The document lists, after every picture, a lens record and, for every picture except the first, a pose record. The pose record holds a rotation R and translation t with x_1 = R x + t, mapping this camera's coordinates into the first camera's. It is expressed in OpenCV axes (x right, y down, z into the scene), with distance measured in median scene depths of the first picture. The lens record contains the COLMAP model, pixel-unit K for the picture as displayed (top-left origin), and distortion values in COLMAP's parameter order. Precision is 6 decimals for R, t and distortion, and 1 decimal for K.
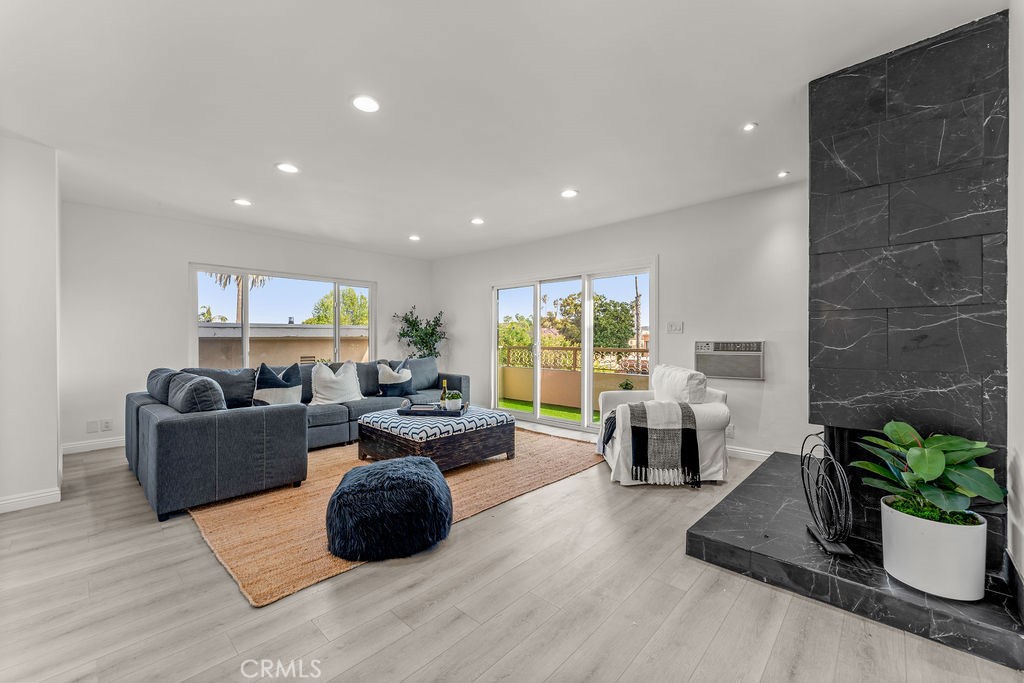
lens RADIAL K [[411.2, 0, 512.0], [0, 411.2, 341.5], [0, 0, 1]] dist [-0.001377, -0.000313]
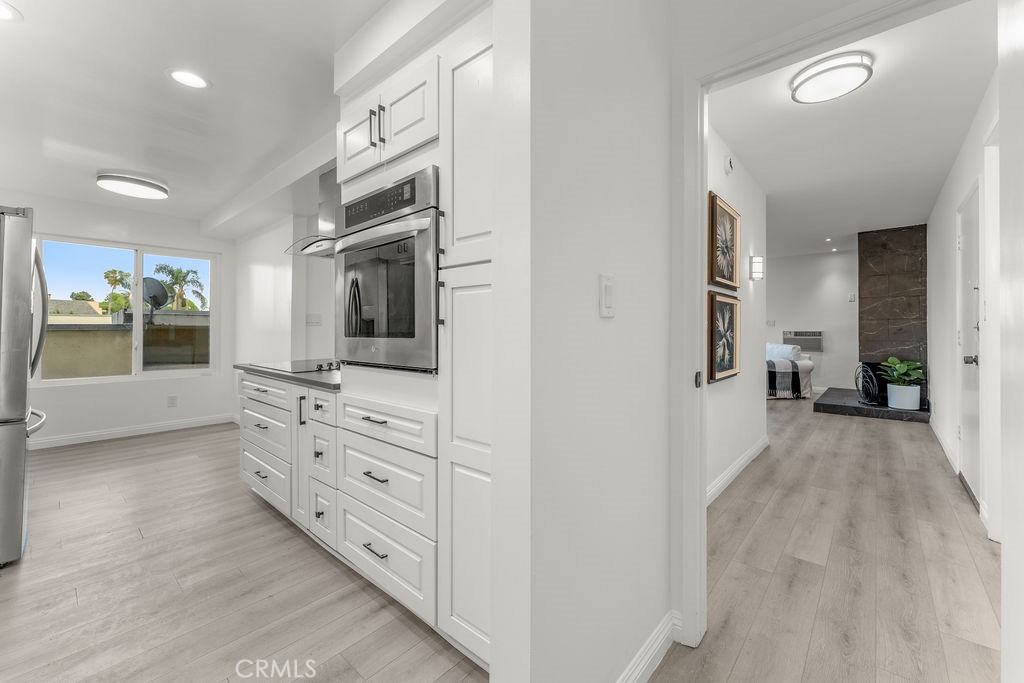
lens RADIAL K [[412.5, 0, 513.4], [0, 412.5, 327.8], [0, 0, 1]] dist [0.000015, 0.000021]
pose [[0.999816, 0.002036, 0.019051, -1.566504], [-0.001829, 0.999939, -0.010880, 0.014194], [-0.019072, 0.010843, 0.999759, -1.629100]]
